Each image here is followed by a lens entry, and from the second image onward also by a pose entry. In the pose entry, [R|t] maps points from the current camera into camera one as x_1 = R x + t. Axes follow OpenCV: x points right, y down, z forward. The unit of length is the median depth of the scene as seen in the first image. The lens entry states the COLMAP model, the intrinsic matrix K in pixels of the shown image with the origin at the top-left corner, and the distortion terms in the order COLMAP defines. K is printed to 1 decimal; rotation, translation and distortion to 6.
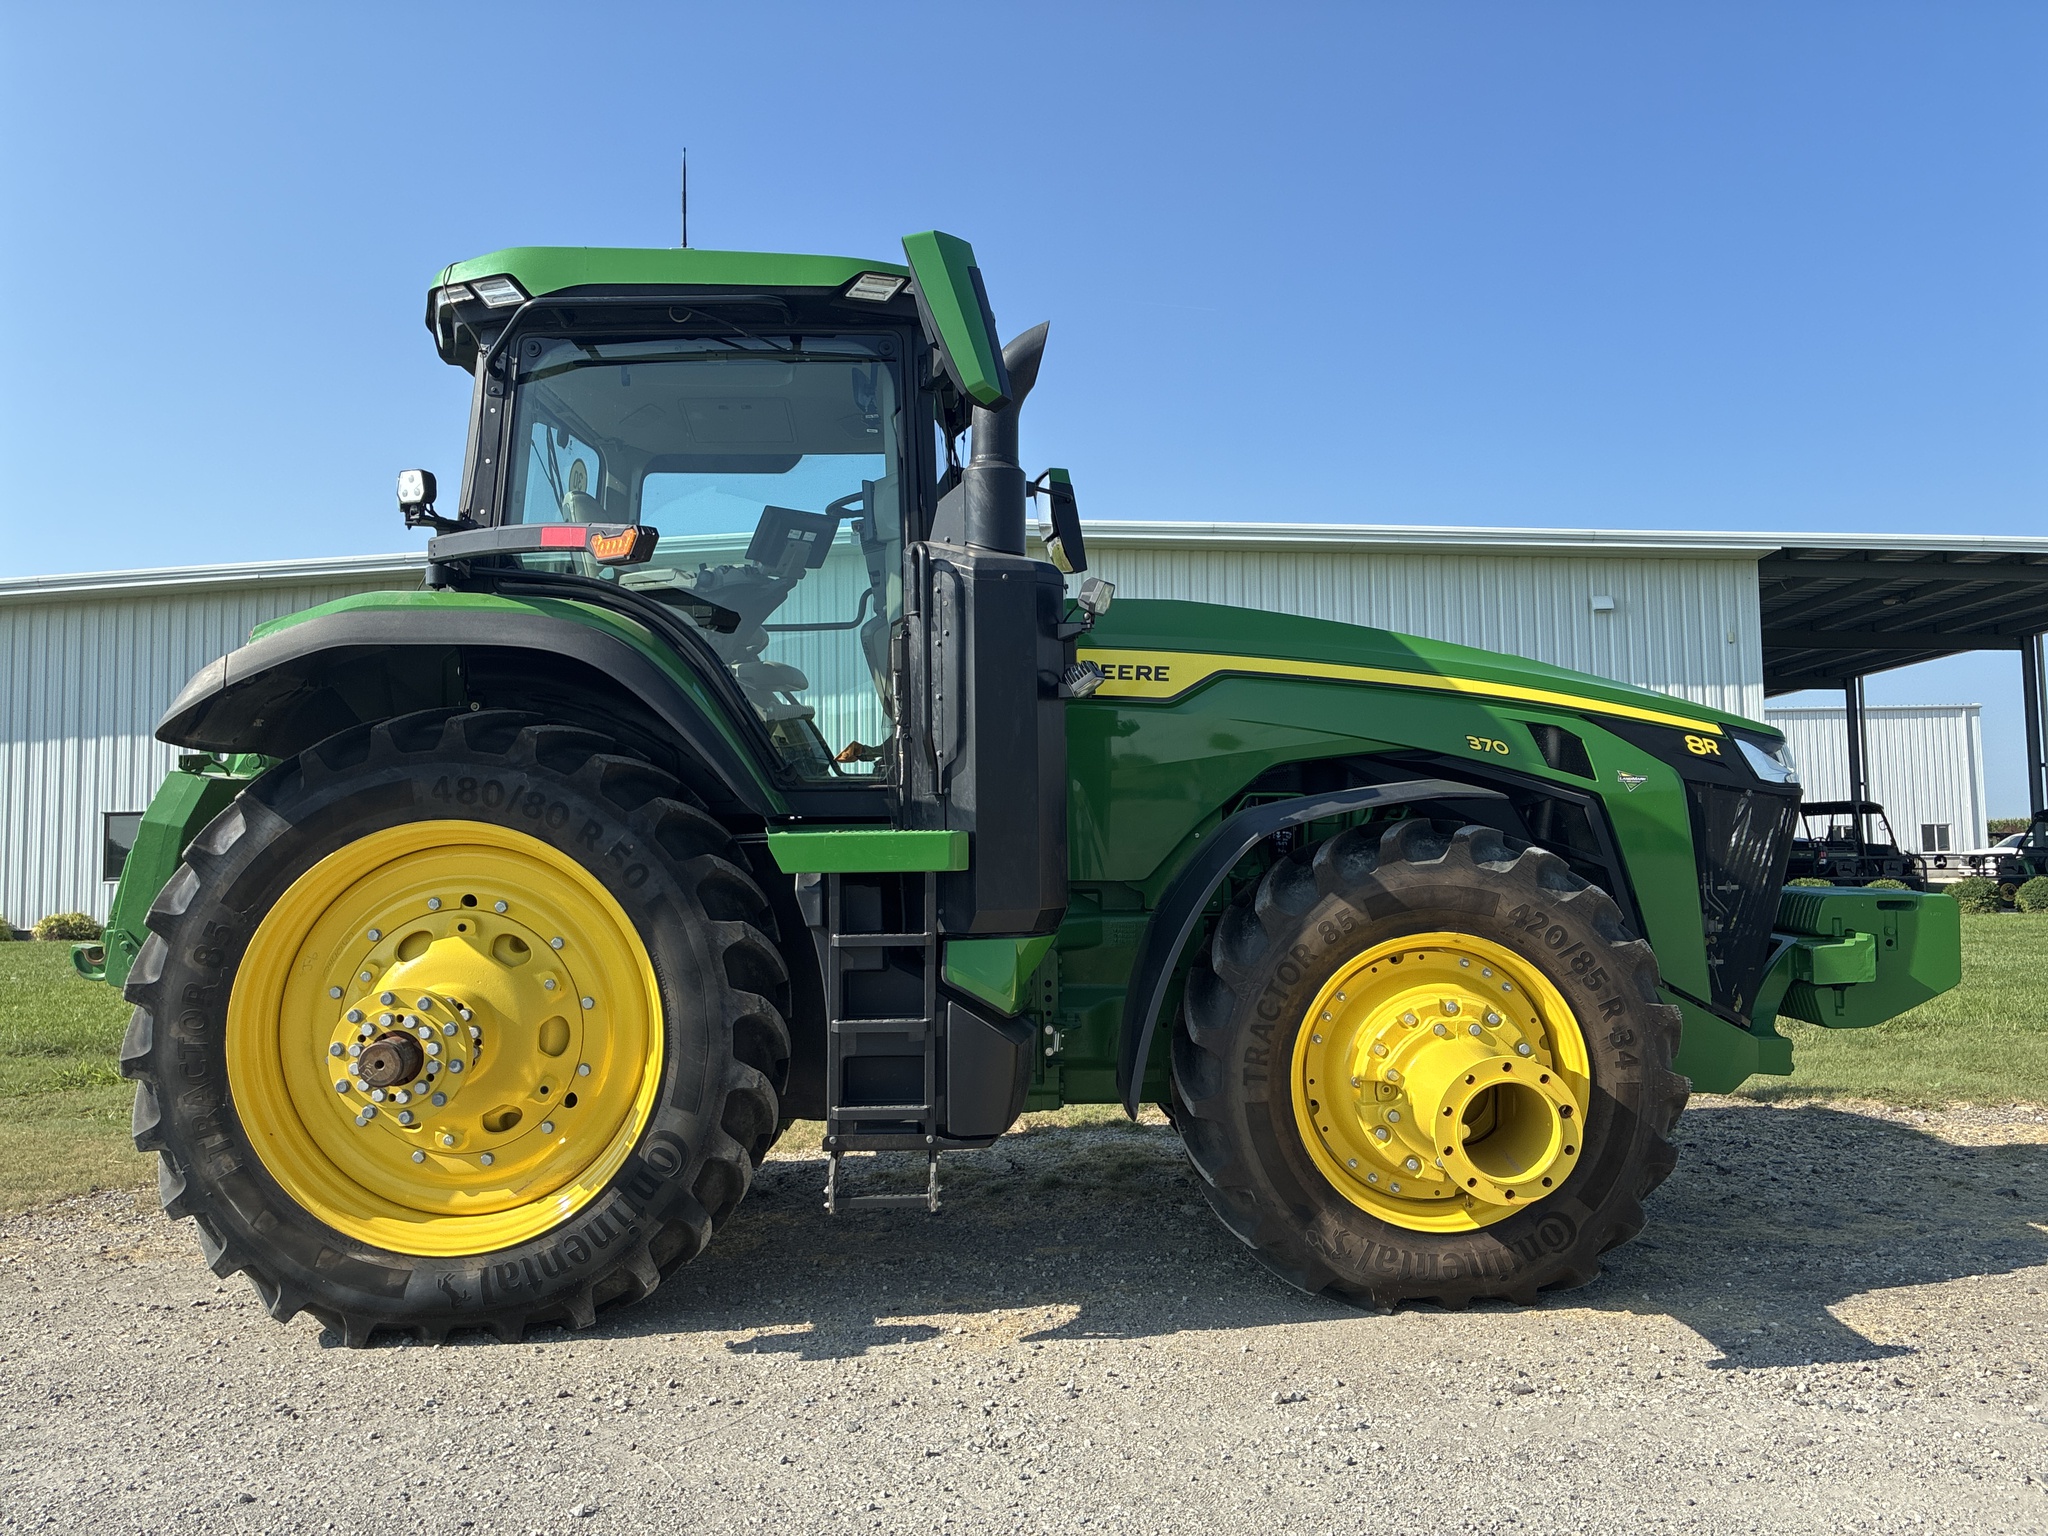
lens RADIAL K [[1529.4, 0, 1024.0], [0, 1529.4, 768.0], [0, 0, 1]] dist [-0.001729, 0.045229]
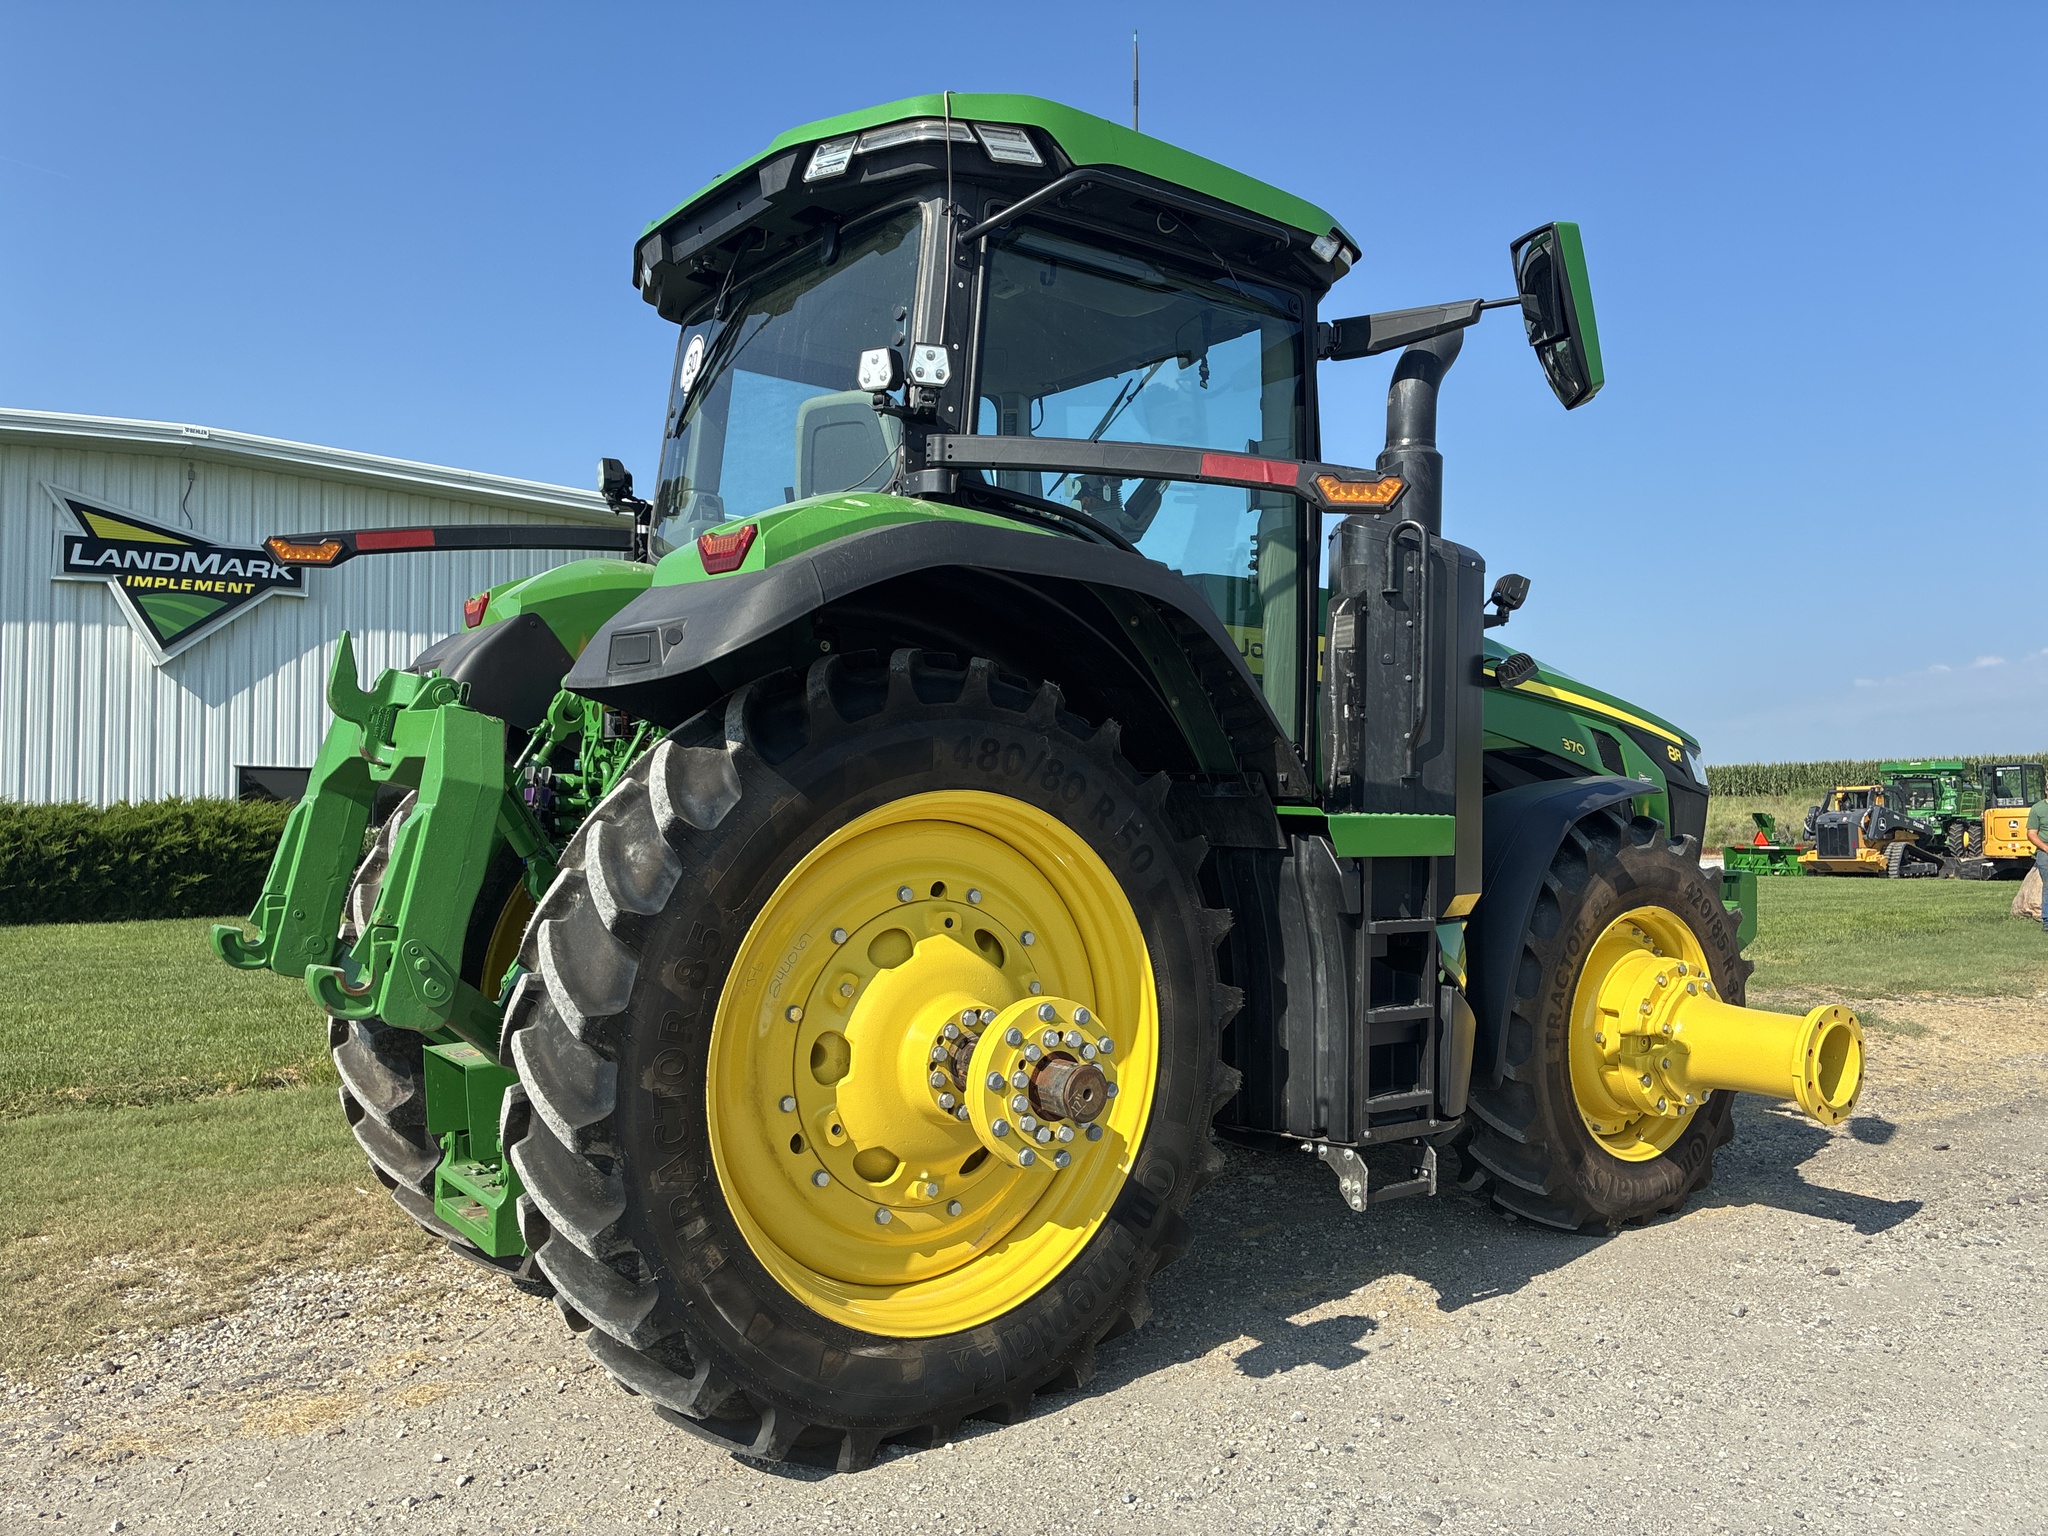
lens RADIAL K [[1553.7, 0, 1024.0], [0, 1553.7, 768.0], [0, 0, 1]] dist [0.005627, 0.002789]
pose [[0.805745, 0.033037, 0.591341, -0.829481], [-0.041558, 0.999136, 0.000805, 0.020513], [-0.590803, -0.025223, 0.806421, 0.324585]]
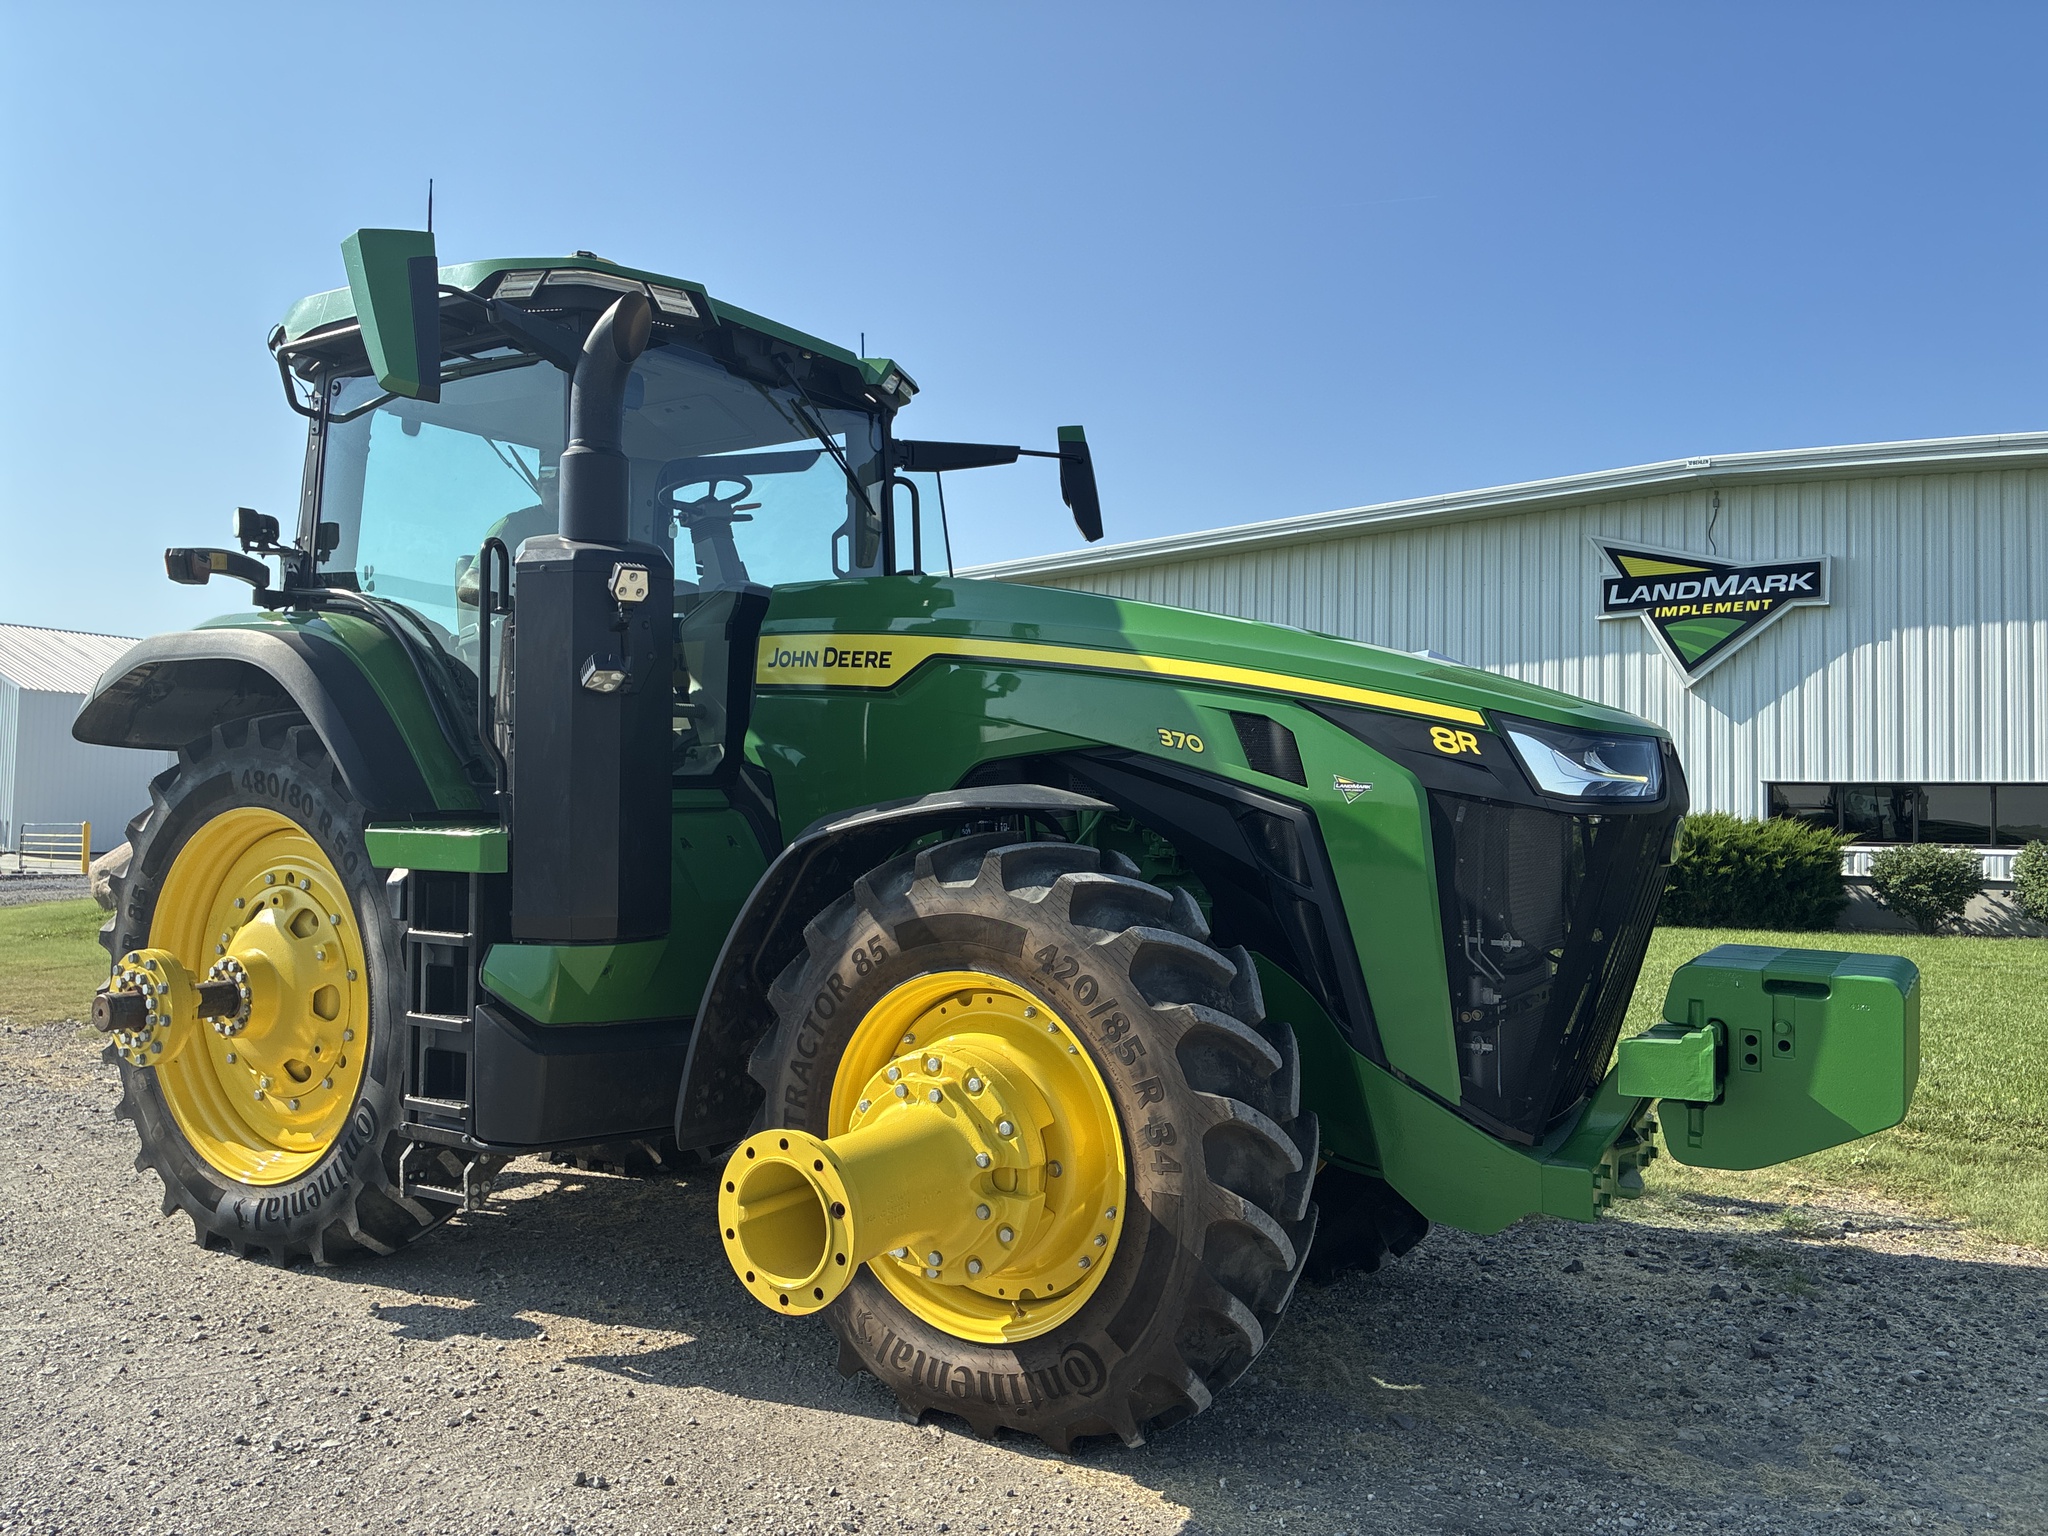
lens RADIAL K [[1544.8, 0, 1024.0], [0, 1544.8, 768.0], [0, 0, 1]] dist [0.032484, -0.004272]
pose [[0.842638, 0.009819, -0.538391, 0.743616], [0.000576, 0.999817, 0.019137, -0.017961], [0.538481, -0.016436, 0.842478, 0.322842]]
